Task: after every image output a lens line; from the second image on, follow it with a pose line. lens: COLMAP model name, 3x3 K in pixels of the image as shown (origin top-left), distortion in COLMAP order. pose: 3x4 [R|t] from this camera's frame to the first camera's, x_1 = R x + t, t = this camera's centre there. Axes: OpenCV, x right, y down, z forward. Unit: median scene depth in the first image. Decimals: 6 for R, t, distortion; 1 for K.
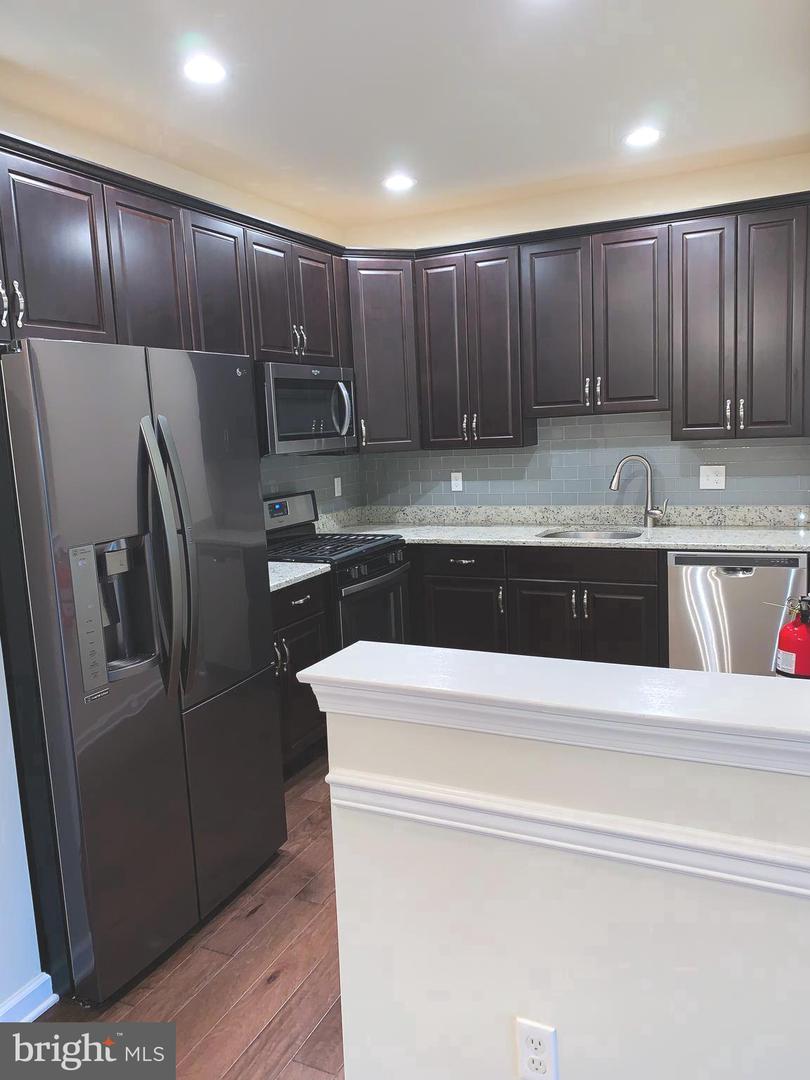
lens RADIAL K [[818.4, 0, 402.2], [0, 818.4, 531.1], [0, 0, 1]] dist [0.046261, -0.058465]
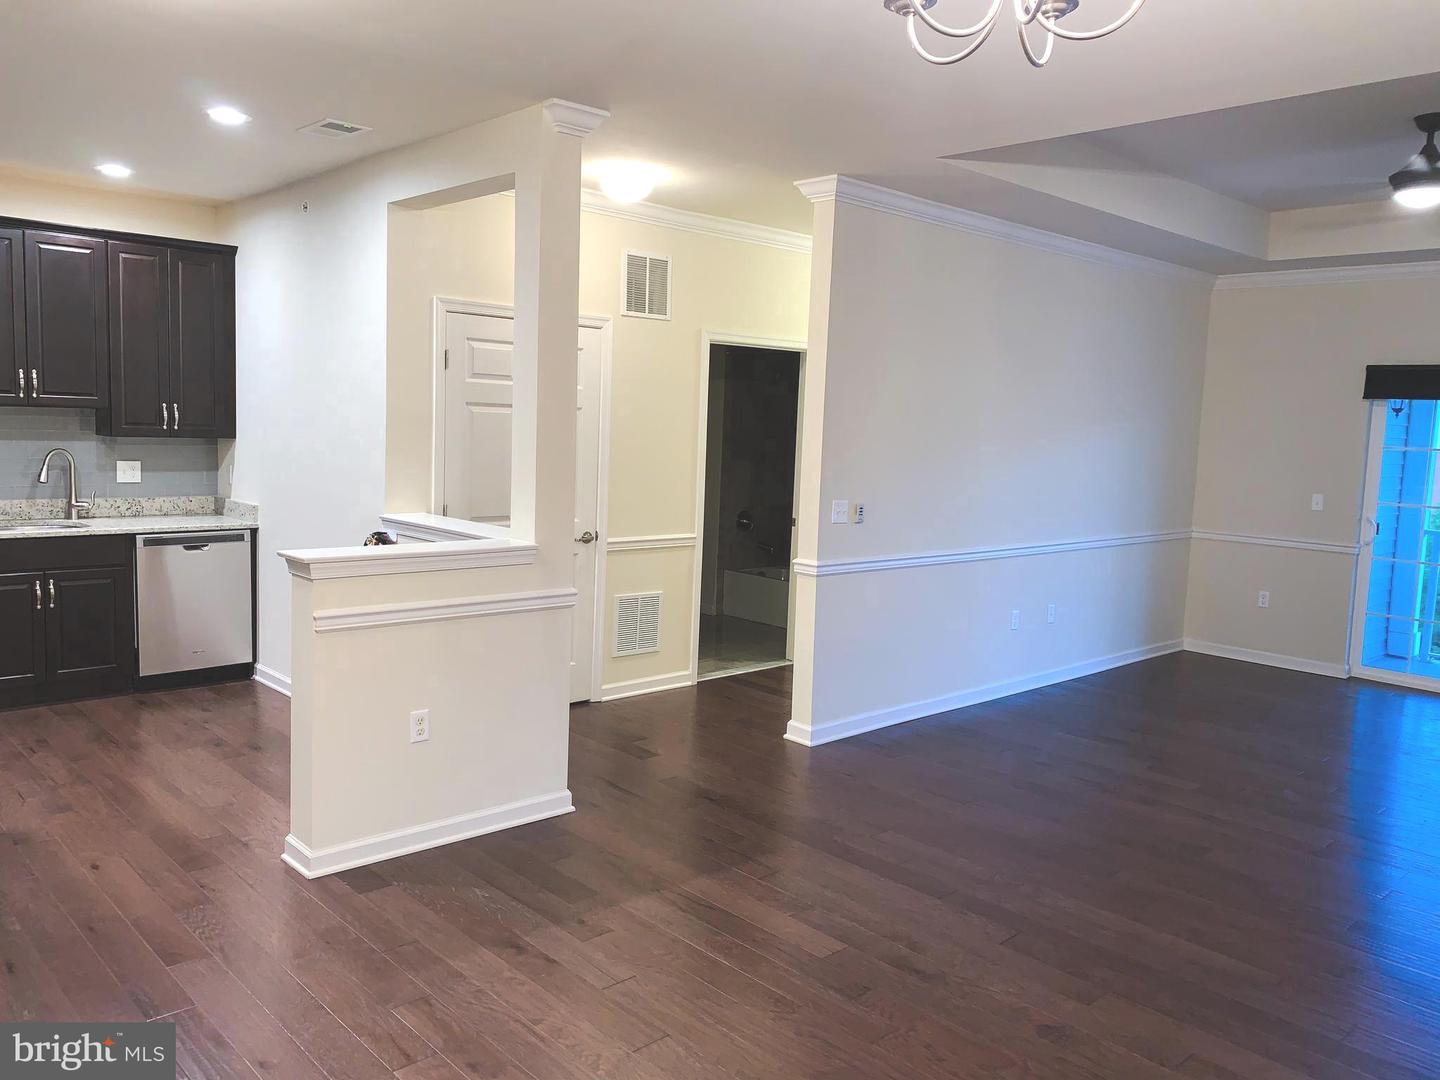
lens RADIAL K [[1091.2, 0, 722.0], [0, 1091.2, 531.3], [0, 0, 1]] dist [0.046261, -0.058465]
pose [[0.349556, -0.034300, 0.936288, -0.723379], [0.070200, 0.997479, 0.010333, 0.053983], [-0.934282, 0.062116, 0.351082, -0.244469]]
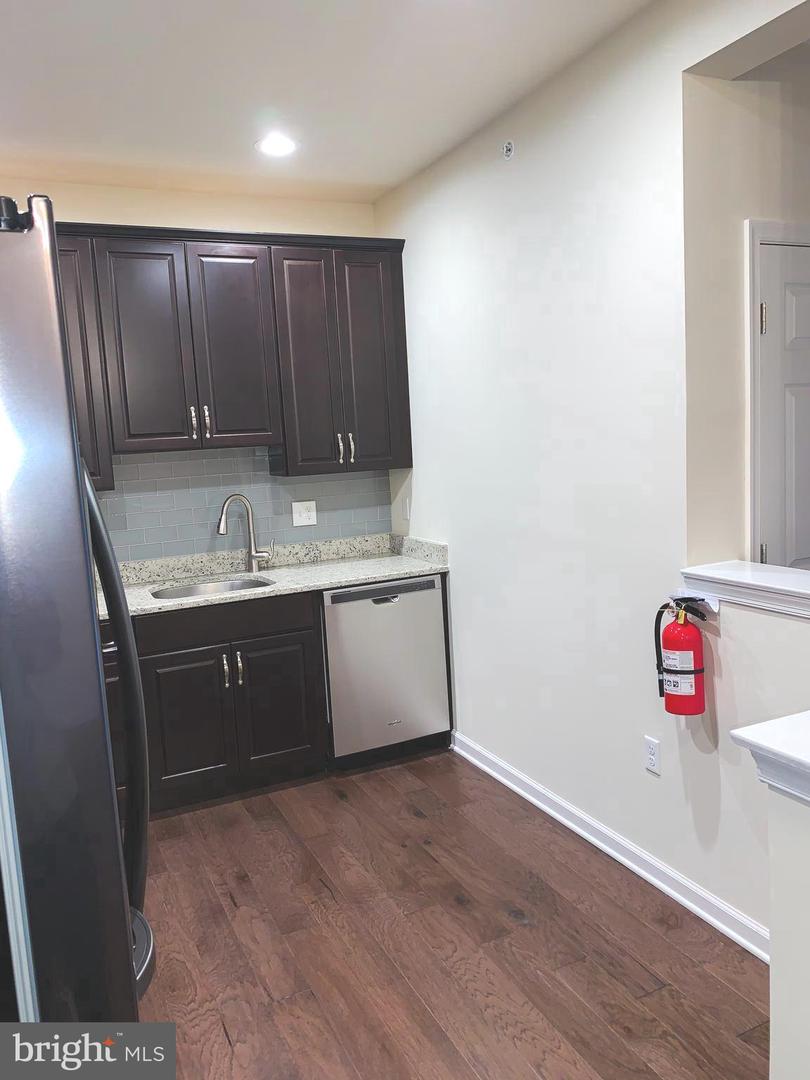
lens RADIAL K [[818.4, 0, 410.1], [0, 818.4, 531.9], [0, 0, 1]] dist [0.046261, -0.058465]
pose [[0.622839, -0.078871, 0.778364, -0.305347], [0.127233, 0.991872, -0.001305, -0.026491], [-0.771934, 0.099847, 0.627812, 0.298053]]
